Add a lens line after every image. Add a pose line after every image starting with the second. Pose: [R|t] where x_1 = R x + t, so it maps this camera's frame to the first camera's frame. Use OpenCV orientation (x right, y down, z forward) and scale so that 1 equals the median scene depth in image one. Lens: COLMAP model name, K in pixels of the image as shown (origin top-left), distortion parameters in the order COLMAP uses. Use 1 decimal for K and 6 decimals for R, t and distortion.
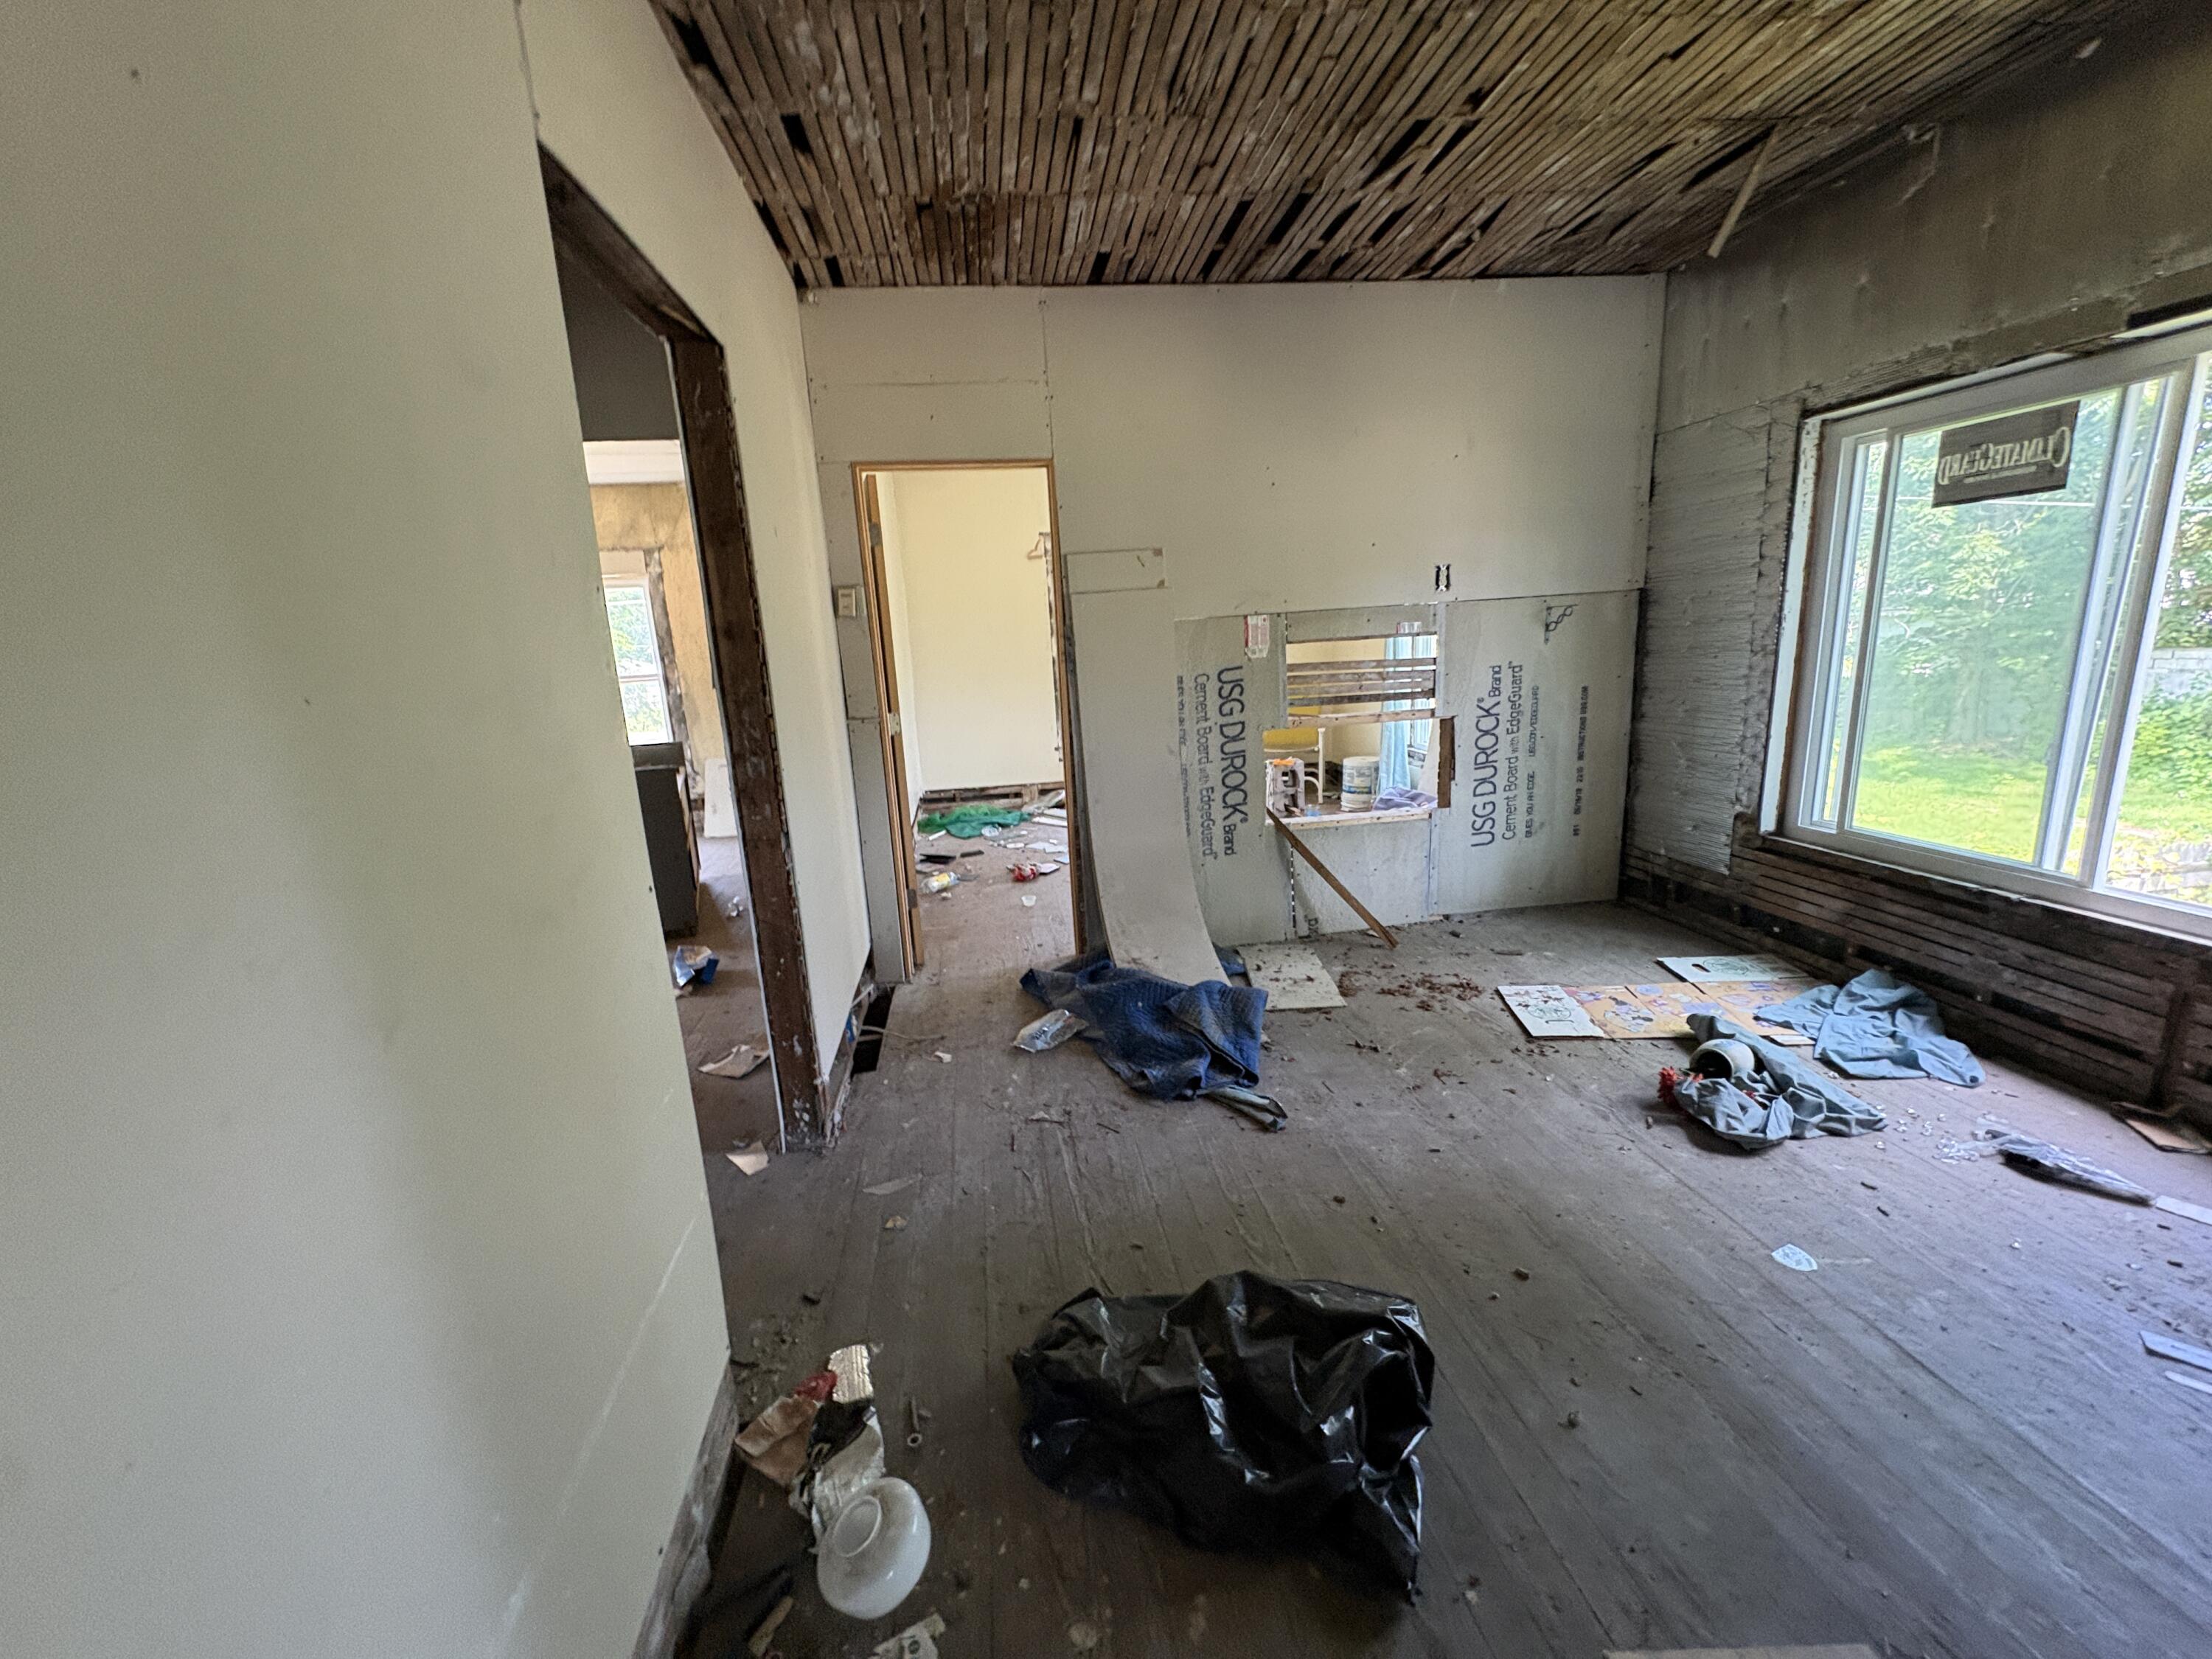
lens RADIAL K [[883.9, 0, 1105.7], [0, 883.9, 828.6], [0, 0, 1]] dist [-0.000245, 0.000441]
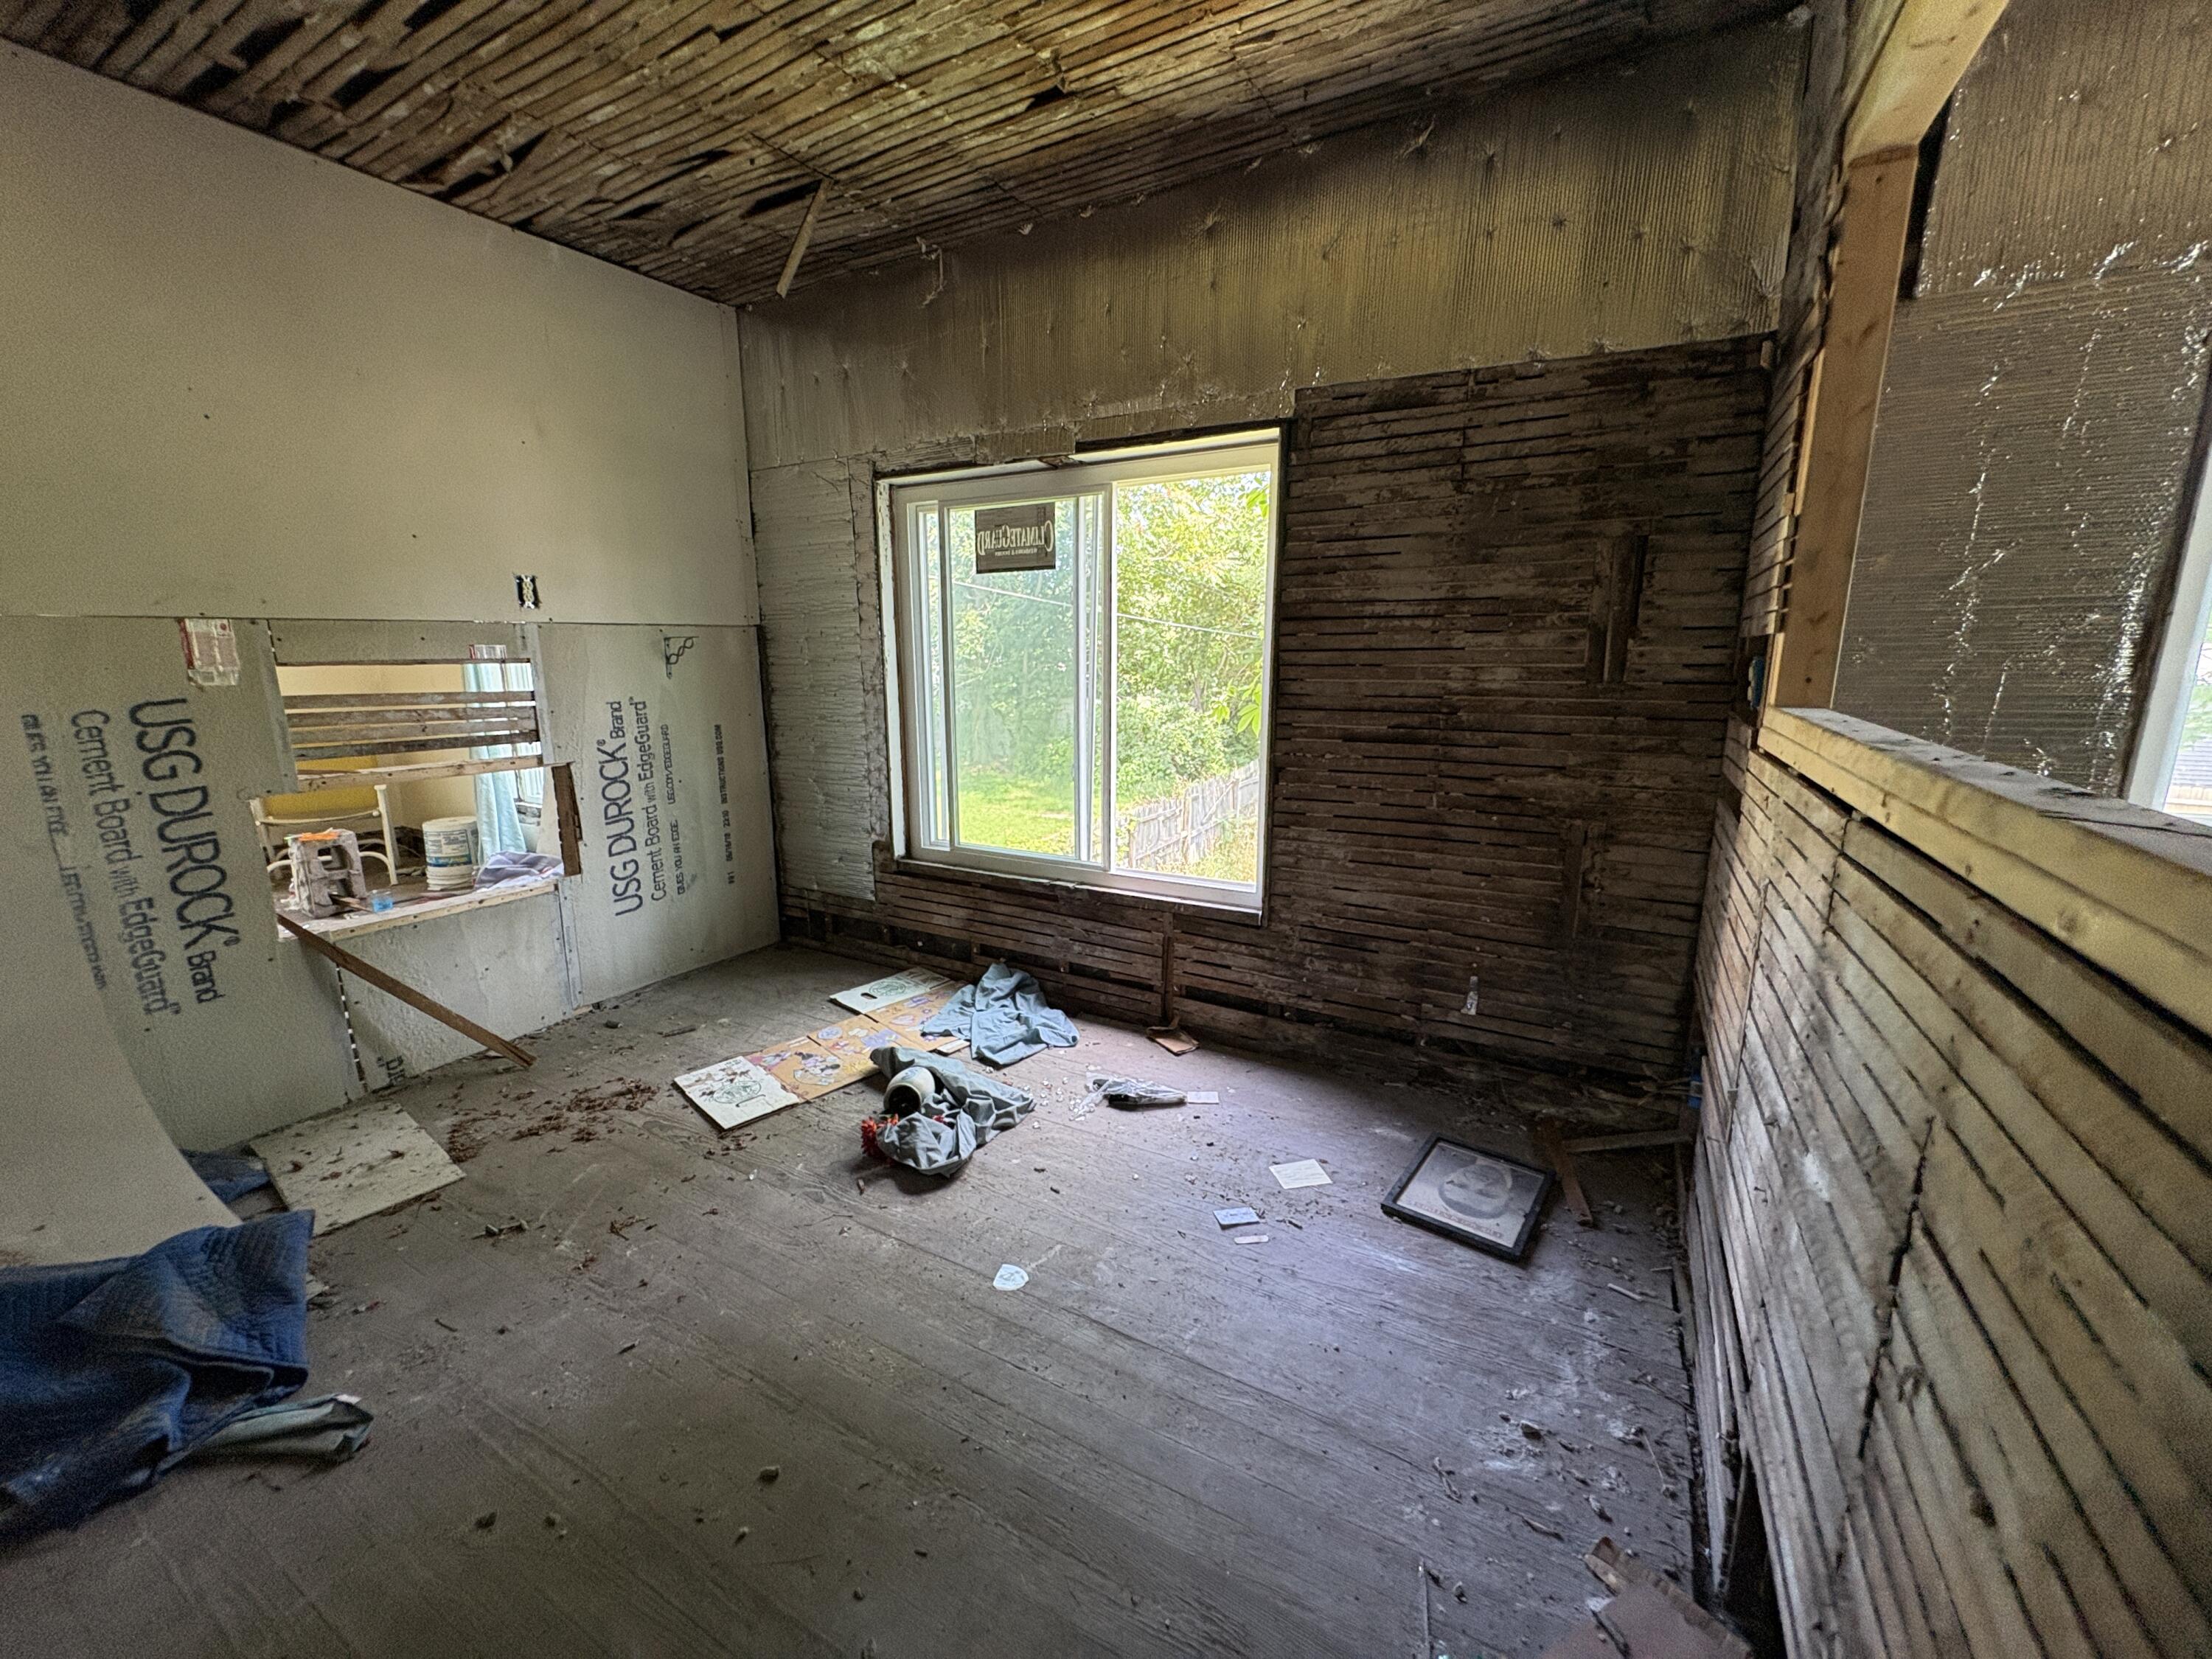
lens RADIAL K [[883.9, 0, 1109.6], [0, 883.9, 825.8], [0, 0, 1]] dist [-0.000245, 0.000441]
pose [[0.606727, -0.101230, 0.788438, 0.059001], [0.138426, 0.990158, 0.020606, -0.021888], [-0.782765, 0.096638, 0.614769, 0.141486]]
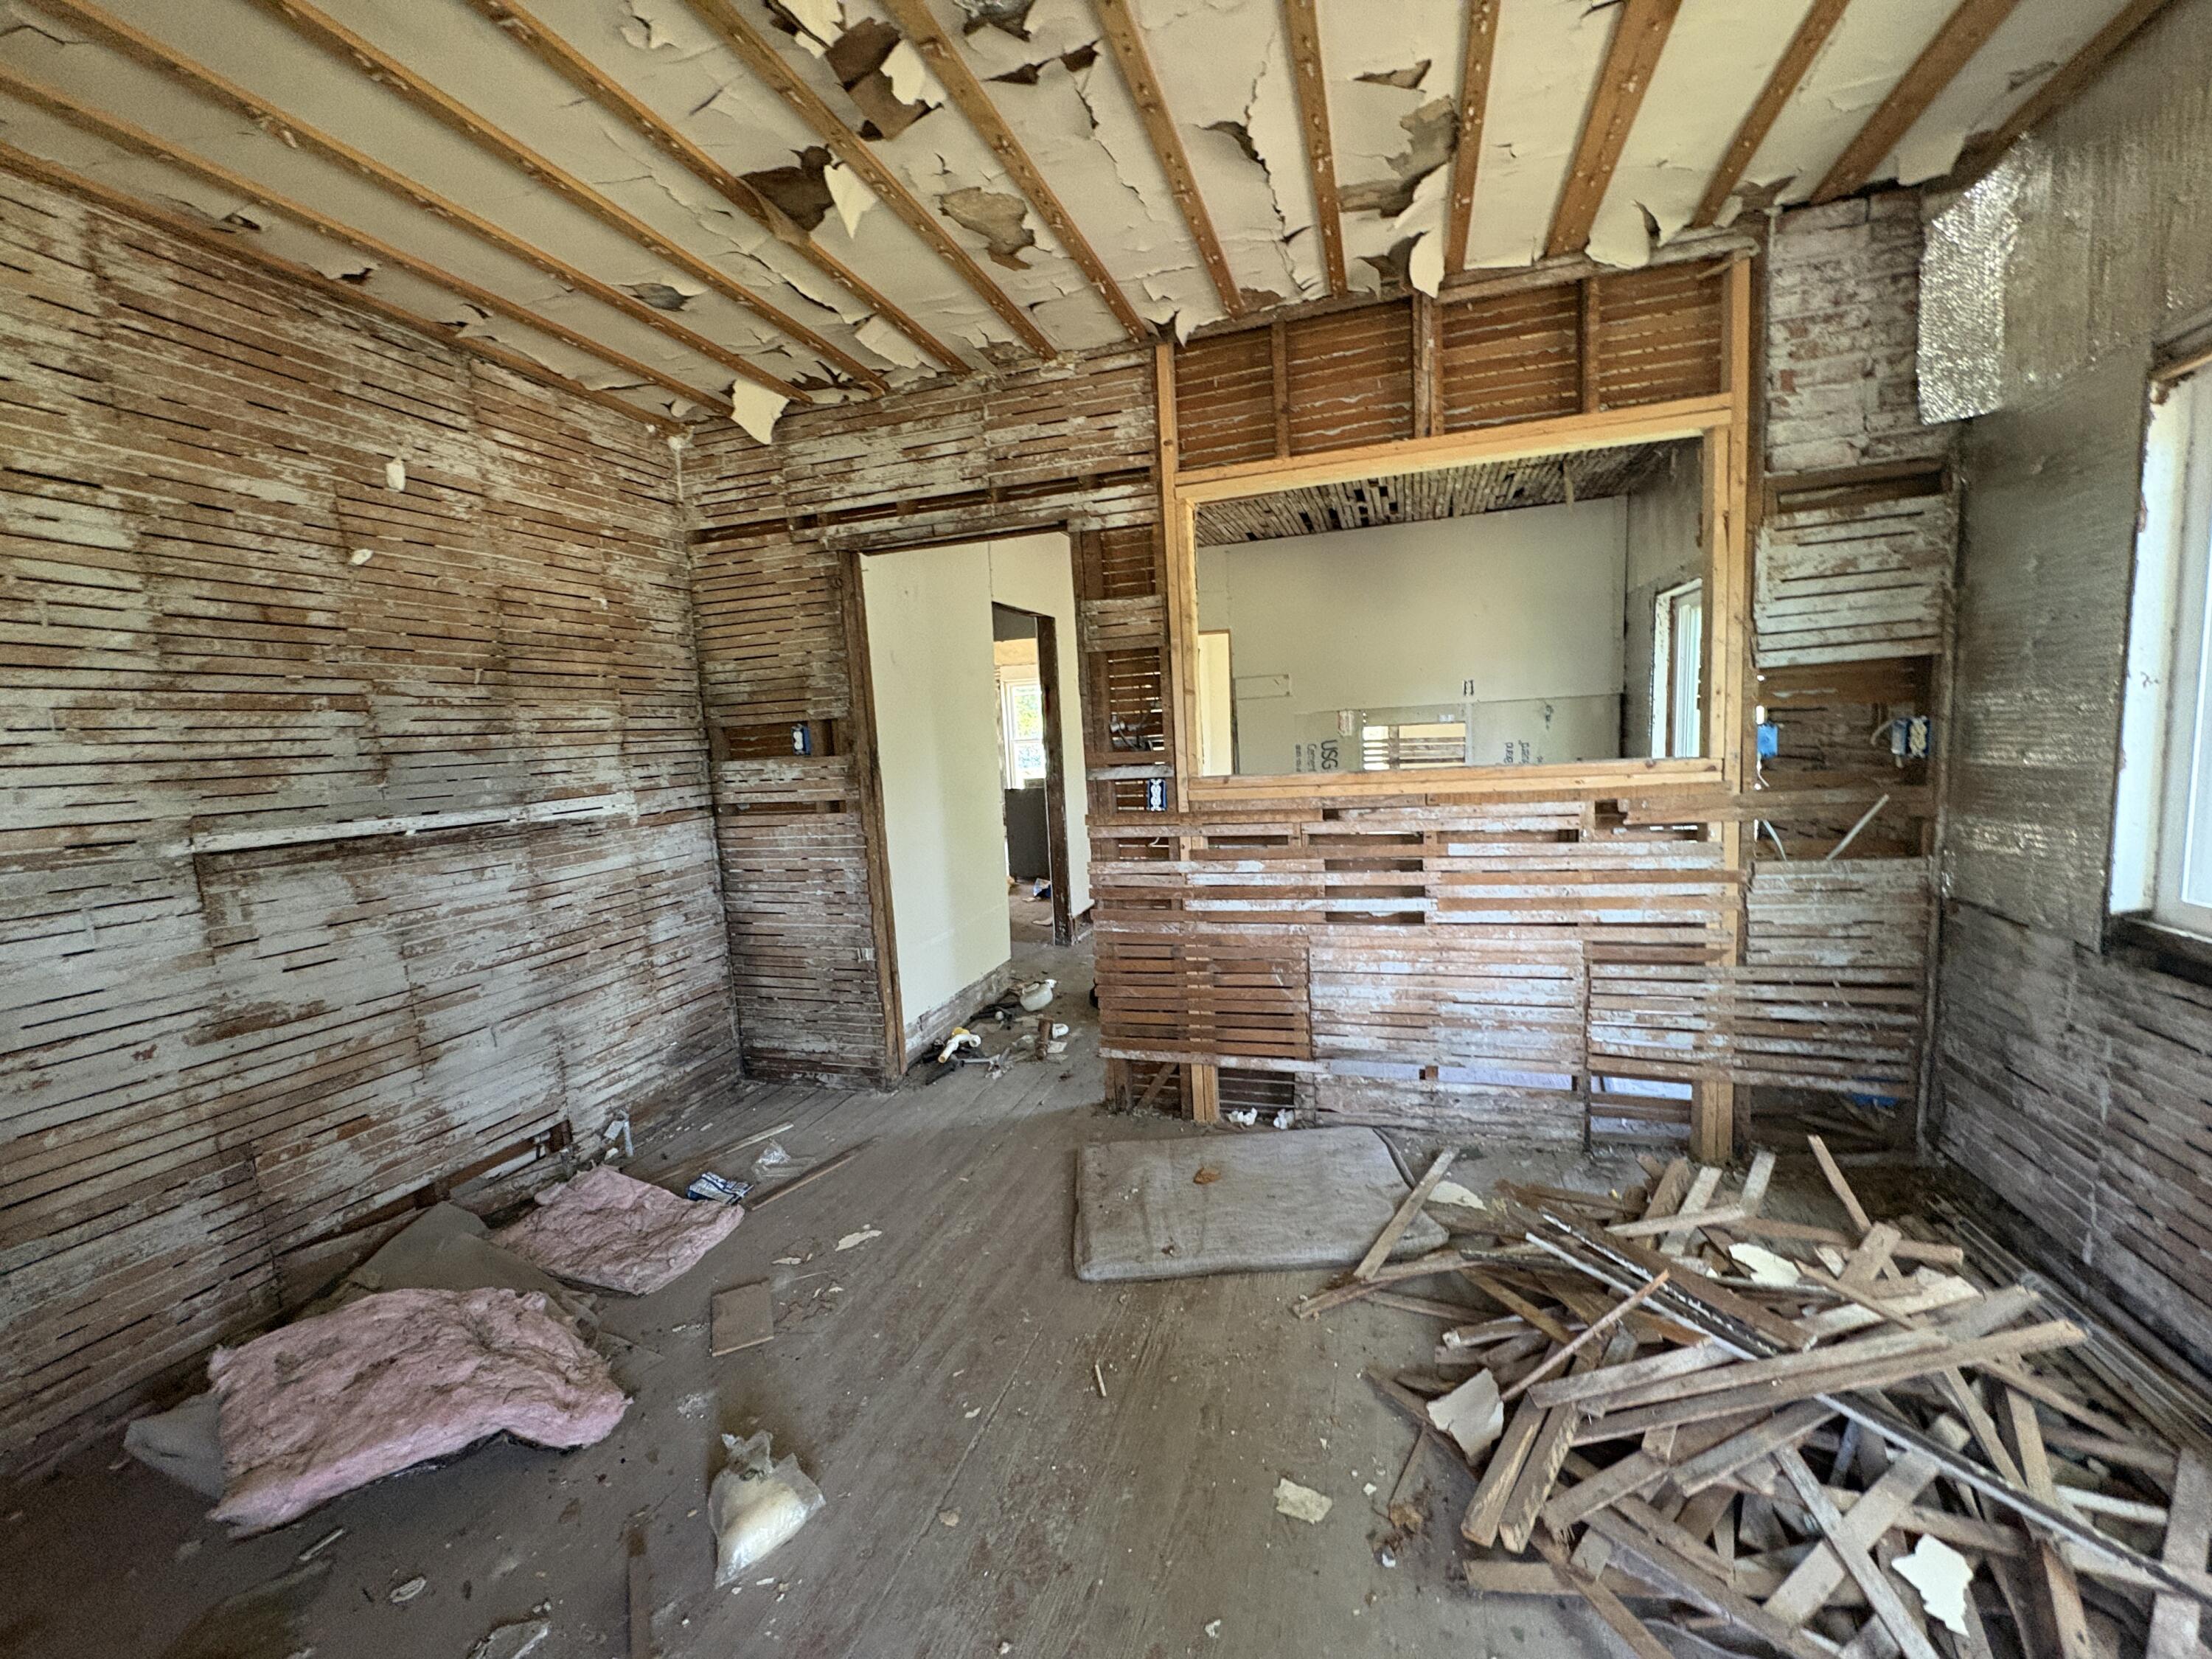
lens RADIAL K [[883.9, 0, 1110.5], [0, 883.9, 825.3], [0, 0, 1]] dist [-0.000245, 0.000441]
pose [[0.901521, 0.058192, -0.428804, 0.599580], [-0.091621, 0.994120, -0.057716, 0.140966], [0.422924, 0.091320, 0.901552, -0.846203]]
